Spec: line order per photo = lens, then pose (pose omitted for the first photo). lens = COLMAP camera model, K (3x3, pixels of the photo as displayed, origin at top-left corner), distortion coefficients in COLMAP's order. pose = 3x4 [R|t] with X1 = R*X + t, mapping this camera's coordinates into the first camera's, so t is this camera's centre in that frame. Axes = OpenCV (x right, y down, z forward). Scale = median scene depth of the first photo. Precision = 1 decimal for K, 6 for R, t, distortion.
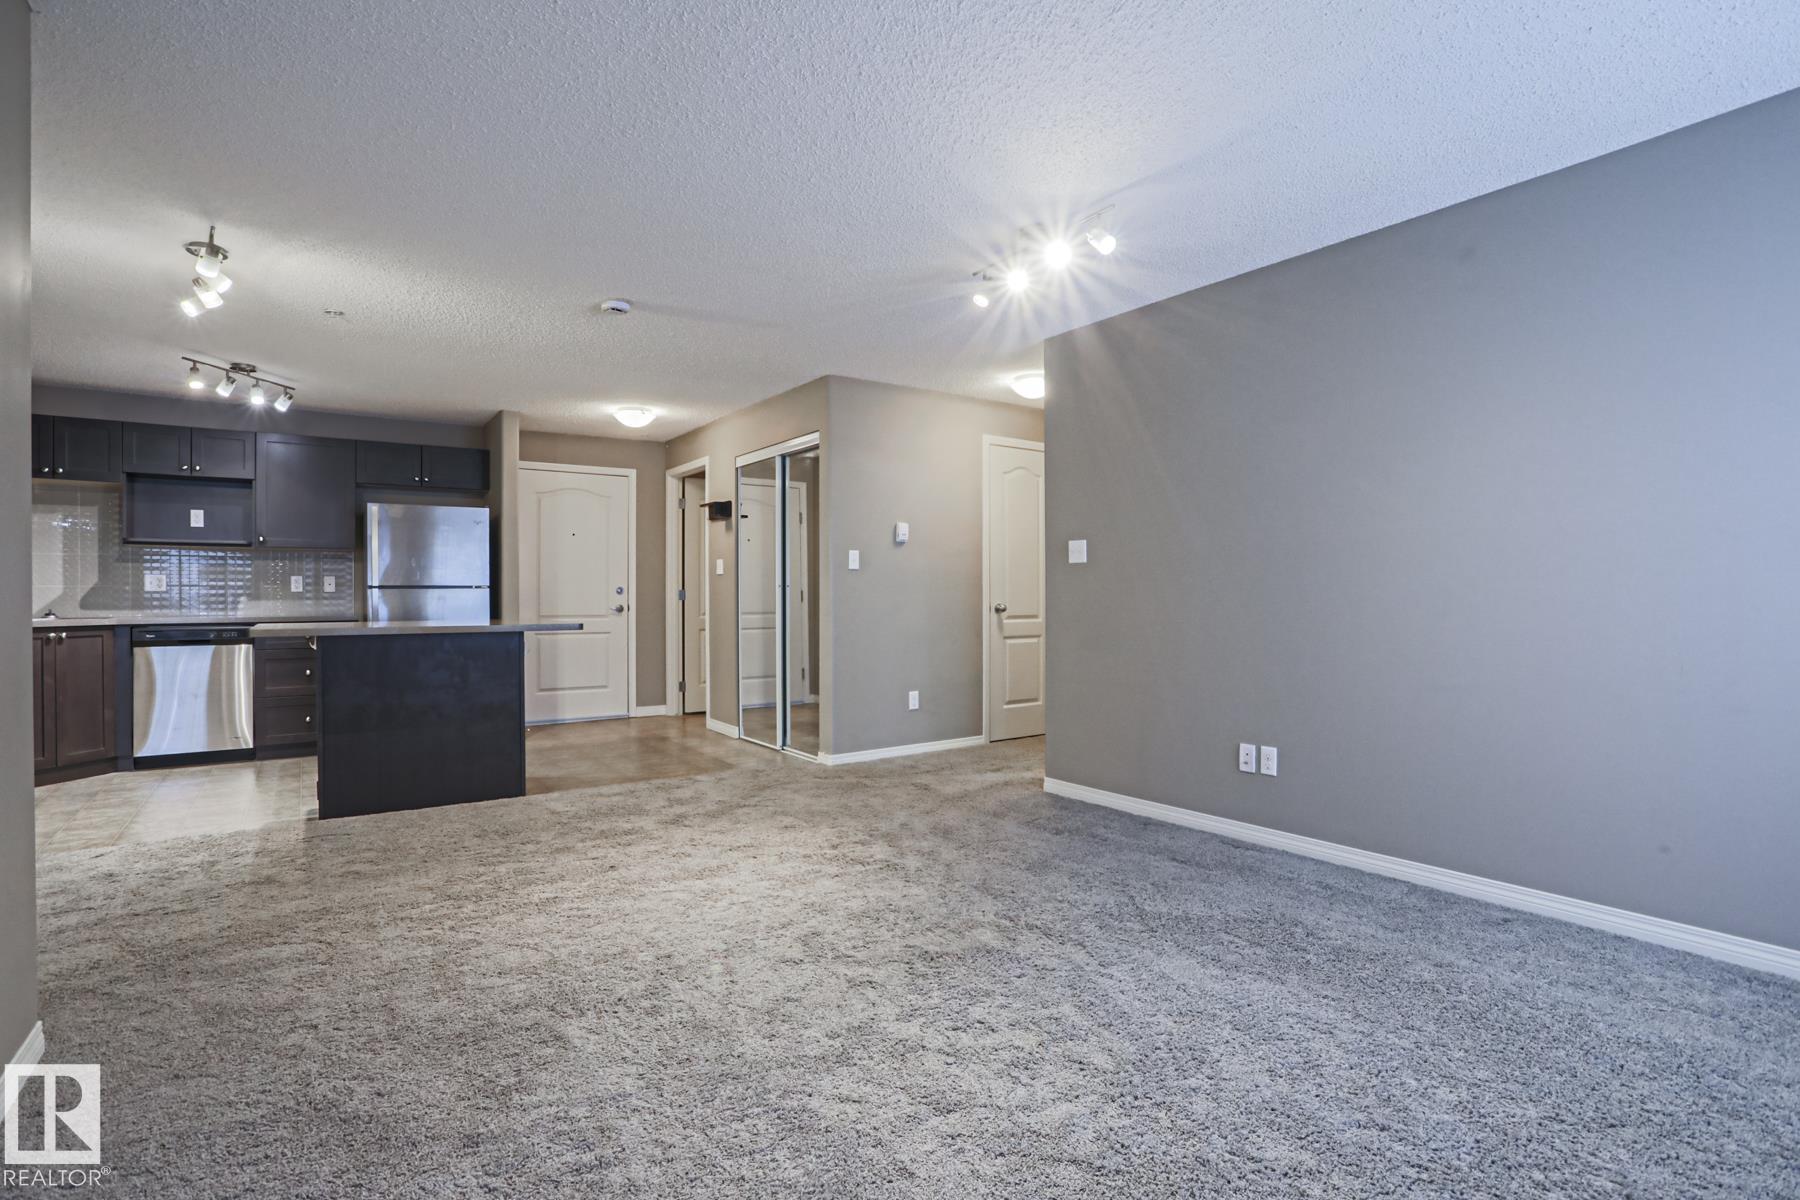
lens RADIAL K [[902.0, 0, 929.4], [0, 902.0, 595.0], [0, 0, 1]] dist [-0.068309, 0.023852]
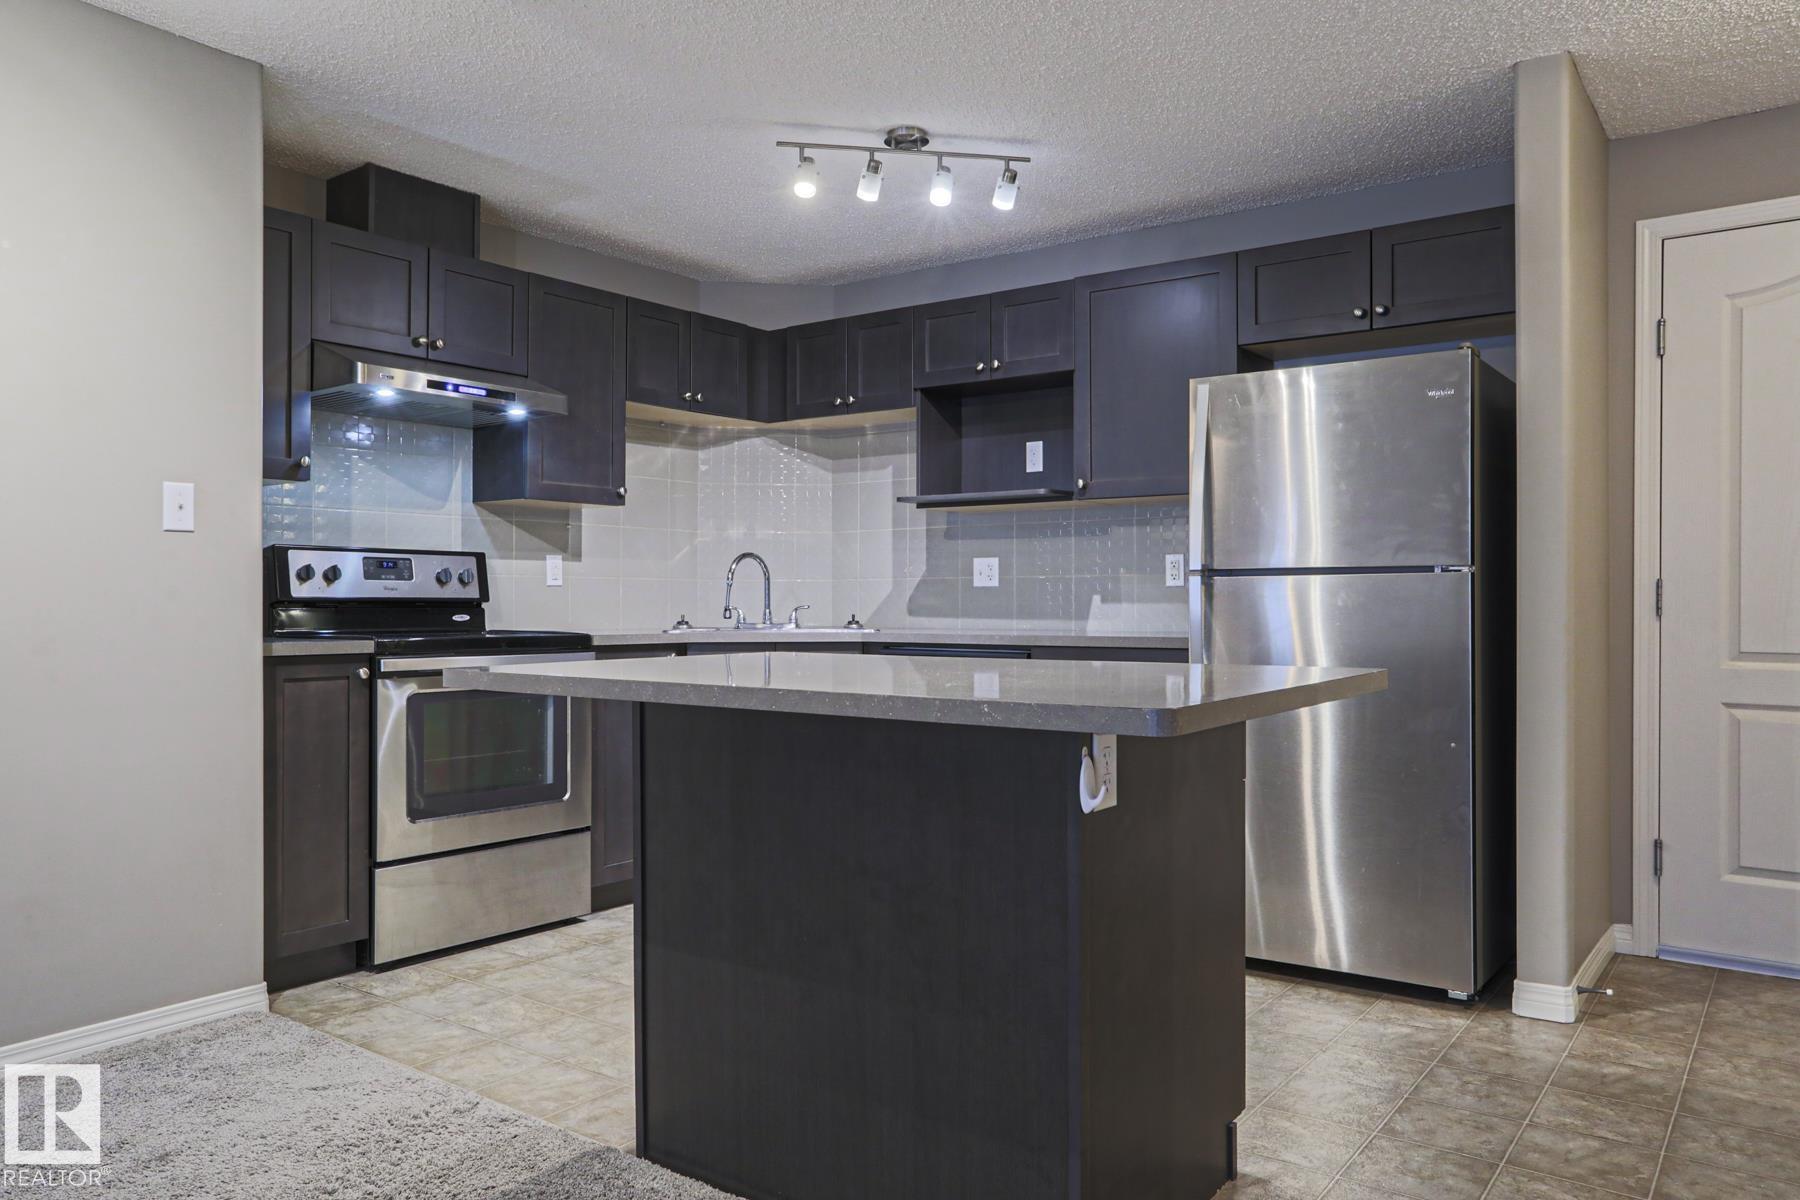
lens RADIAL K [[1235.4, 0, 906.0], [0, 1235.4, 601.4], [0, 0, 1]] dist [0.004429, 0.003206]
pose [[0.335131, 0.004235, -0.942162, -0.112376], [-0.002705, 0.999990, 0.003533, 0.003350], [0.942168, 0.001365, 0.335139, 0.731161]]
